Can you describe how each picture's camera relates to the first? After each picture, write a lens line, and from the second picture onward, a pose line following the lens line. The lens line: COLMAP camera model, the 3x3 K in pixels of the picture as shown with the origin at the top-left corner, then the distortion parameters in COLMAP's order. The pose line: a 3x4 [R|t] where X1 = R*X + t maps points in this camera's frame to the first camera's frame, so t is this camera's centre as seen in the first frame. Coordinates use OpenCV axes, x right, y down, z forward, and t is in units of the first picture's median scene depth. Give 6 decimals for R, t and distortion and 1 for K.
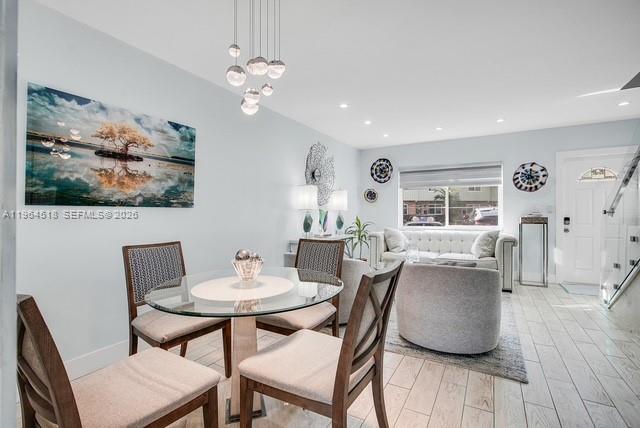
lens RADIAL K [[297.2, 0, 346.5], [0, 297.2, 208.9], [0, 0, 1]] dist [-0.032919, 0.001918]
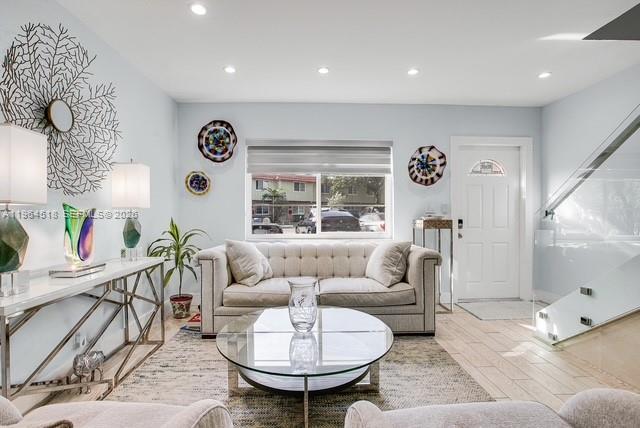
lens RADIAL K [[297.2, 0, 306.4], [0, 297.2, 221.0], [0, 0, 1]] dist [-0.032919, 0.001918]
pose [[0.898190, -0.008524, 0.439525, 0.023323], [-0.009653, 0.999189, 0.039103, 0.005837], [-0.439502, -0.039365, 0.897379, 0.502892]]
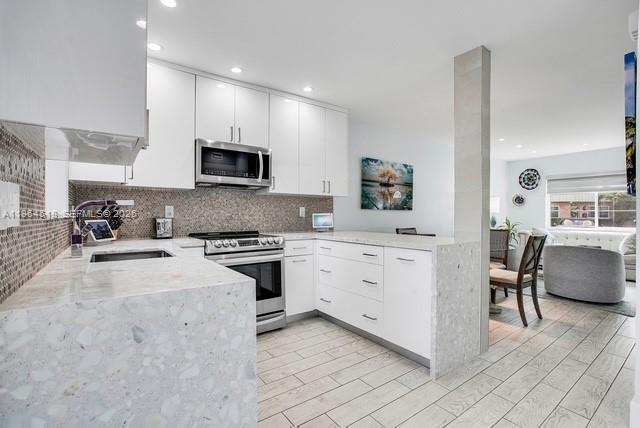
lens RADIAL K [[297.2, 0, 349.4], [0, 297.2, 209.8], [0, 0, 1]] dist [-0.032919, 0.001918]
pose [[0.913735, 0.004995, -0.406281, -0.079472], [-0.006061, 0.999981, -0.001338, -0.001361], [0.406266, 0.003685, 0.913747, -0.463829]]
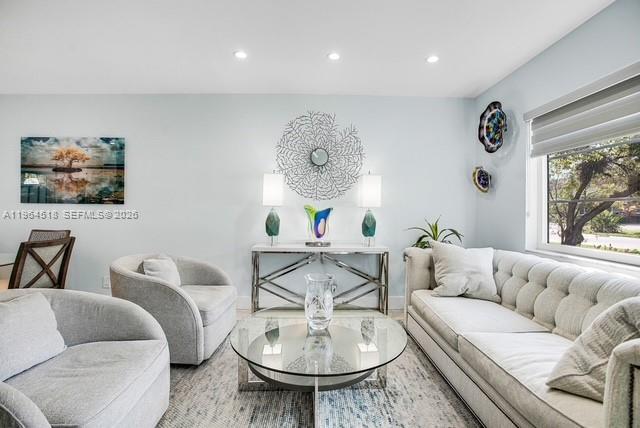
lens RADIAL K [[297.2, 0, 319.5], [0, 297.2, 202.6], [0, 0, 1]] dist [-0.032919, 0.001918]
pose [[0.480030, -0.015379, -0.877117, 0.524399], [0.001413, 0.999859, -0.016758, 0.005820], [0.877251, 0.006805, 0.479984, 0.656325]]
